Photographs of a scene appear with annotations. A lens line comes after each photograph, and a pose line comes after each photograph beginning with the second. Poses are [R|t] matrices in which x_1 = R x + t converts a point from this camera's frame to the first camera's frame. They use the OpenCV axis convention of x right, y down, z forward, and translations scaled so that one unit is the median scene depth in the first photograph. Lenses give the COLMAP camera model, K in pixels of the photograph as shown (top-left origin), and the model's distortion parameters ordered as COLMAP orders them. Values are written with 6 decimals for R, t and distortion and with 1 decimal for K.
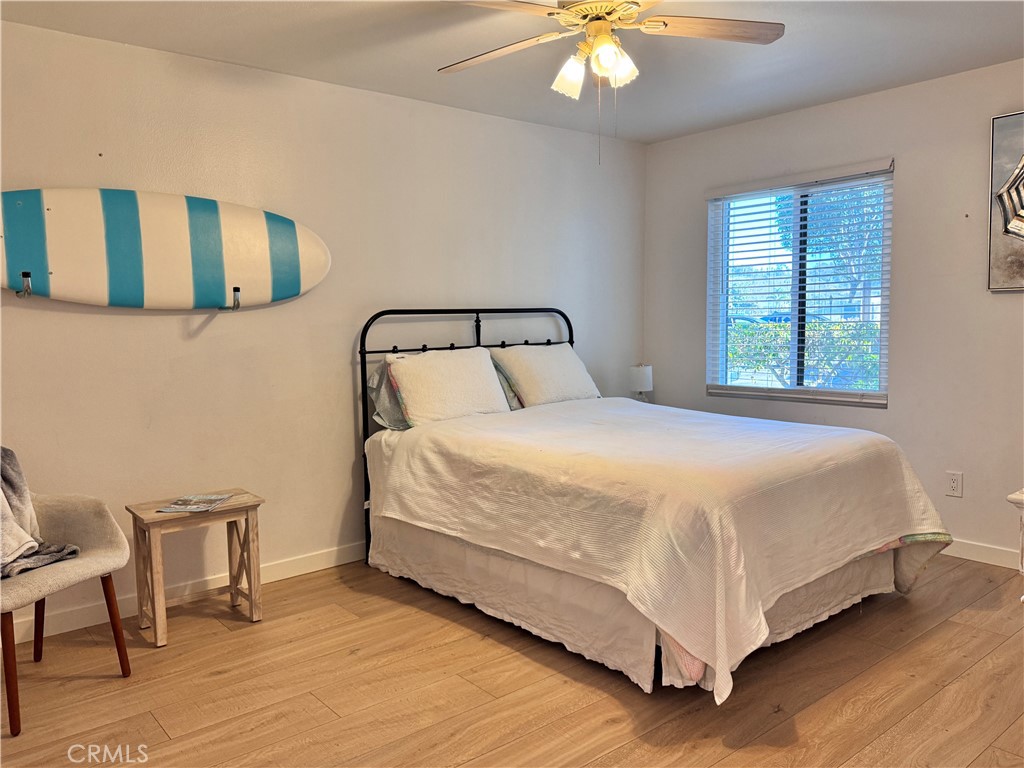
lens RADIAL K [[770.4, 0, 508.5], [0, 770.4, 379.8], [0, 0, 1]] dist [0.060589, -0.088227]
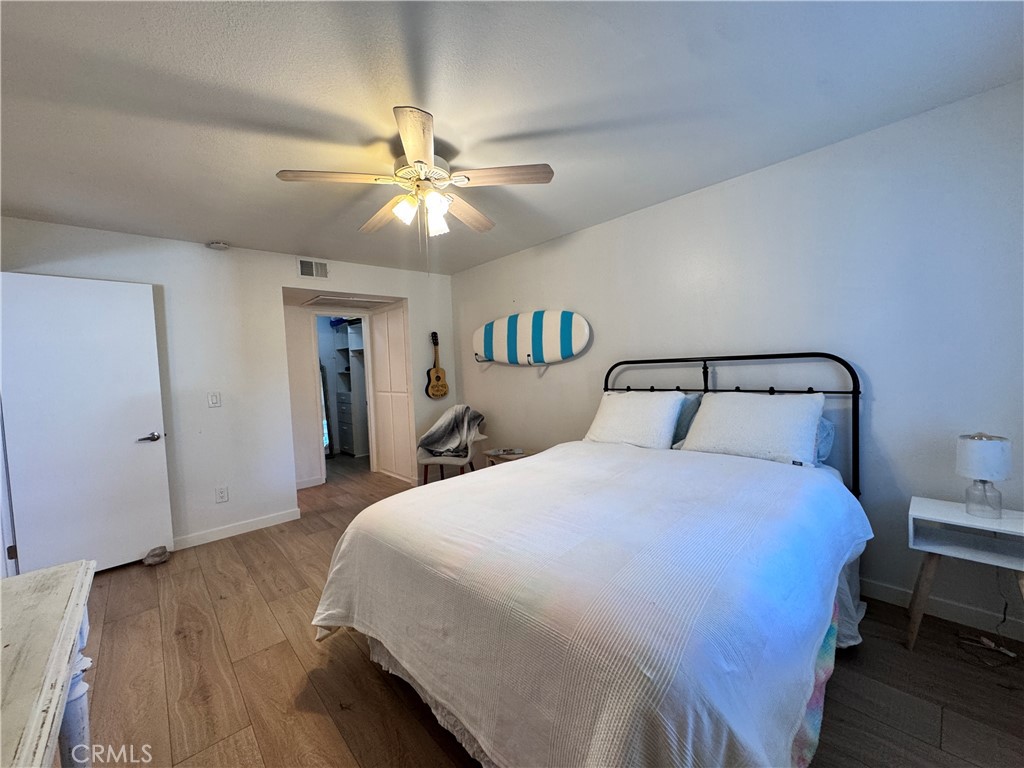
lens RADIAL K [[406.5, 0, 513.4], [0, 406.5, 383.6], [0, 0, 1]] dist [-0.001927, -0.000196]
pose [[0.053238, 0.059311, -0.996819, 0.618572], [-0.033800, 0.997770, 0.057562, -0.088001], [0.998010, 0.030628, 0.055124, 0.771713]]
